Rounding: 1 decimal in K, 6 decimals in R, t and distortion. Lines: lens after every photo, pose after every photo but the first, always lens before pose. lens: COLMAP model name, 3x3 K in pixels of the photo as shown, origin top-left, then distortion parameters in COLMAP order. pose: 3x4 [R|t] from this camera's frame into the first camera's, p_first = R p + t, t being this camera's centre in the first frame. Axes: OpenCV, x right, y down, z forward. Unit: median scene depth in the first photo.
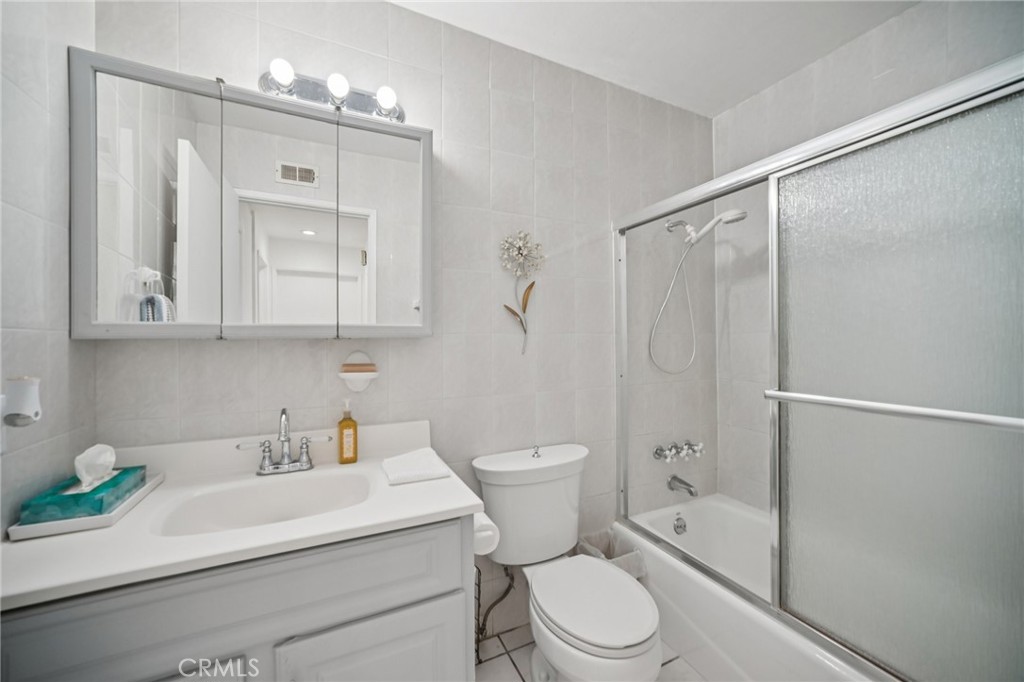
lens RADIAL K [[397.5, 0, 507.1], [0, 397.5, 336.0], [0, 0, 1]] dist [-0.004268, 0.000461]
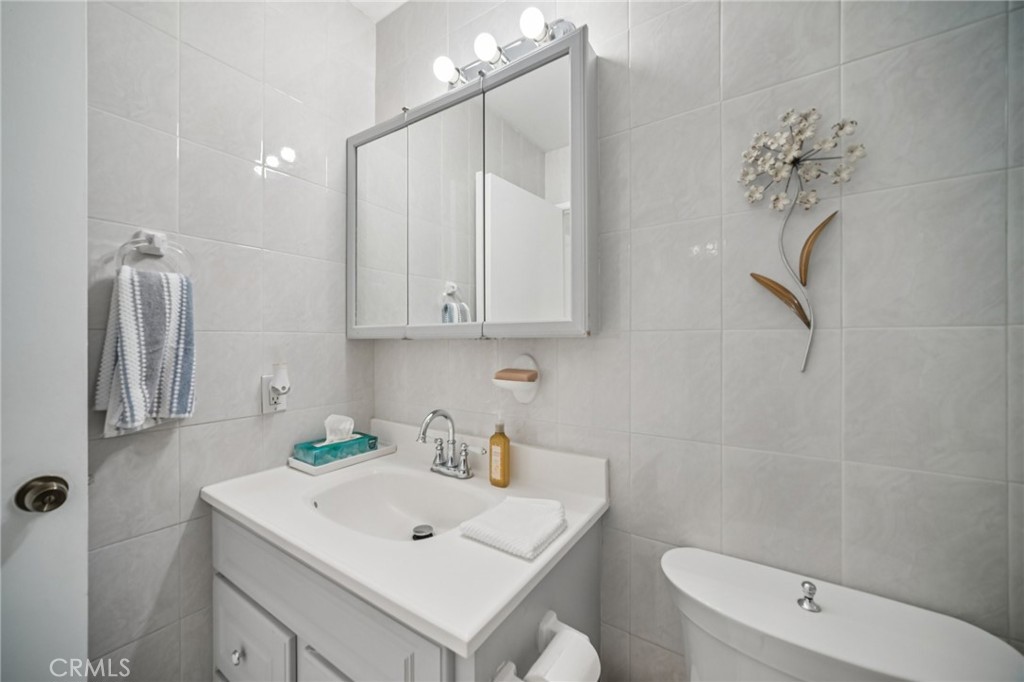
lens RADIAL K [[397.5, 0, 507.1], [0, 397.5, 336.0], [0, 0, 1]] dist [-0.004268, 0.000461]
pose [[0.517012, 0.004328, -0.855967, 0.326745], [0.004254, 0.999962, 0.007626, -0.005082], [0.855968, -0.007584, 0.516973, 0.576362]]
